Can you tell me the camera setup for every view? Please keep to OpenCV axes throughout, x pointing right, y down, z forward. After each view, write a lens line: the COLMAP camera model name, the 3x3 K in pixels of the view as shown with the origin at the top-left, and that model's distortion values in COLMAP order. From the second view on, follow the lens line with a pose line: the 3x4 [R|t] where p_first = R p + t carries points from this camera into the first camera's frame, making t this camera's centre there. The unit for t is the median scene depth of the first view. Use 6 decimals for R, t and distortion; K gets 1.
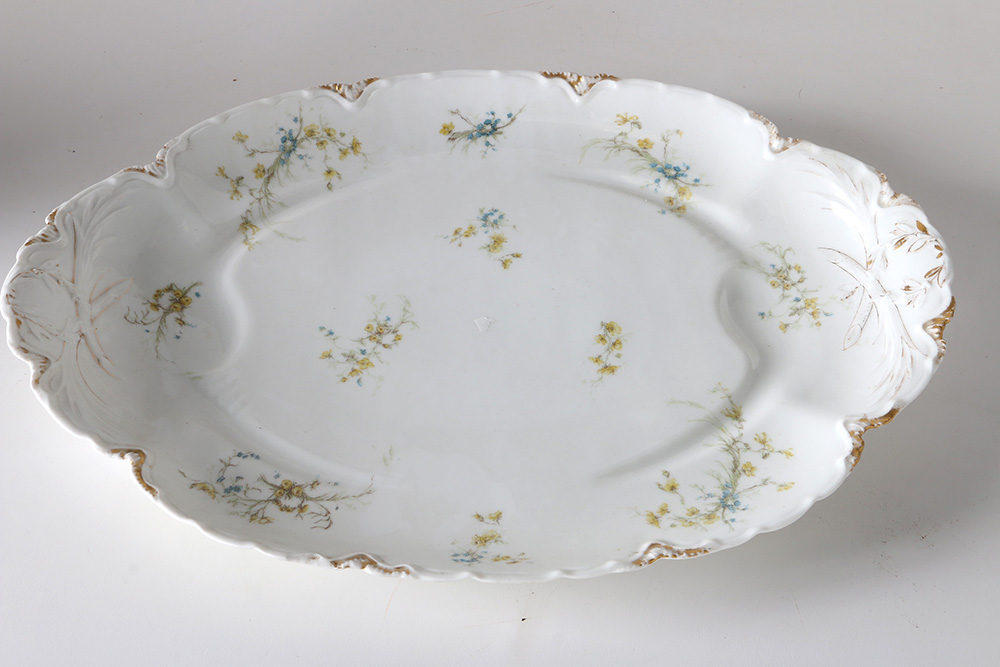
lens RADIAL K [[1383.7, 0, 500.2], [0, 1383.7, 329.5], [0, 0, 1]] dist [0.036941, 0.000000]
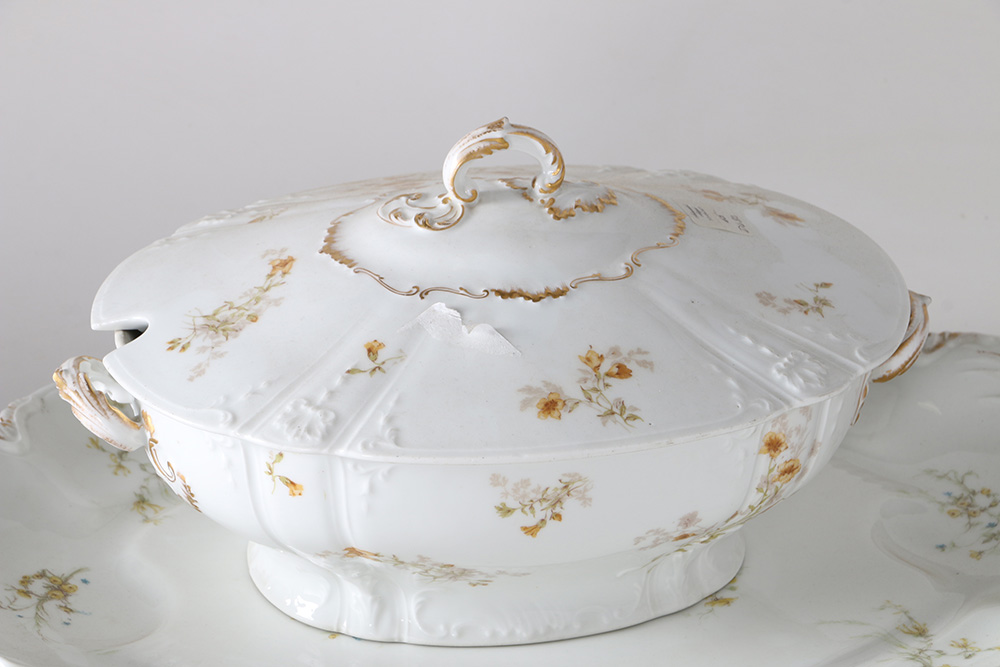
lens RADIAL K [[4754.2, 0, 497.3], [0, 4754.2, 337.5], [0, 0, 1]] dist [1.256004, 0.000000]
pose [[0.992856, -0.076334, 0.091707, -0.226418], [0.110962, 0.873273, -0.474427, 0.980386], [-0.043870, 0.481214, 0.875505, -1.058715]]
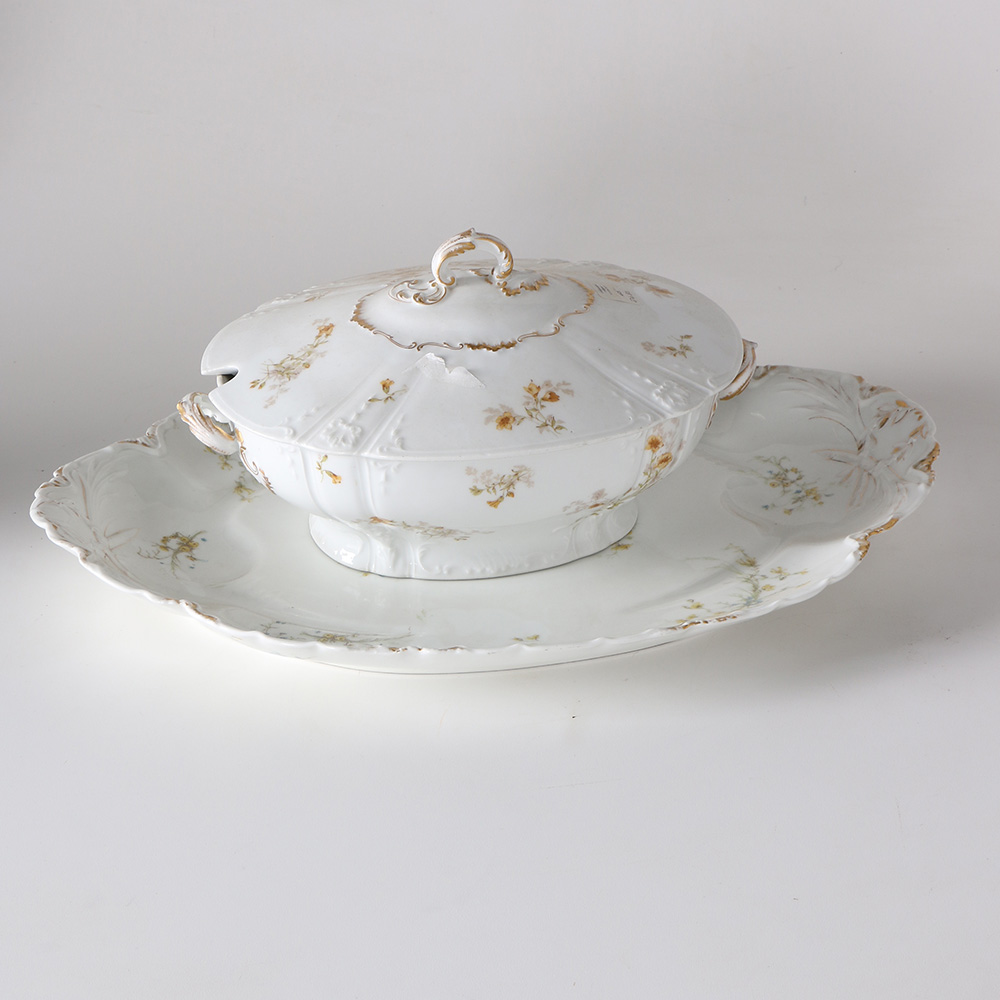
lens RADIAL K [[3007.9, 0, 508.8], [0, 3007.9, 501.9], [0, 0, 1]] dist [0.174818, 0.000000]
pose [[0.991303, -0.097945, 0.087889, -0.190090], [0.126602, 0.892047, -0.433848, 0.924147], [-0.035908, 0.441201, 0.896689, -0.967036]]
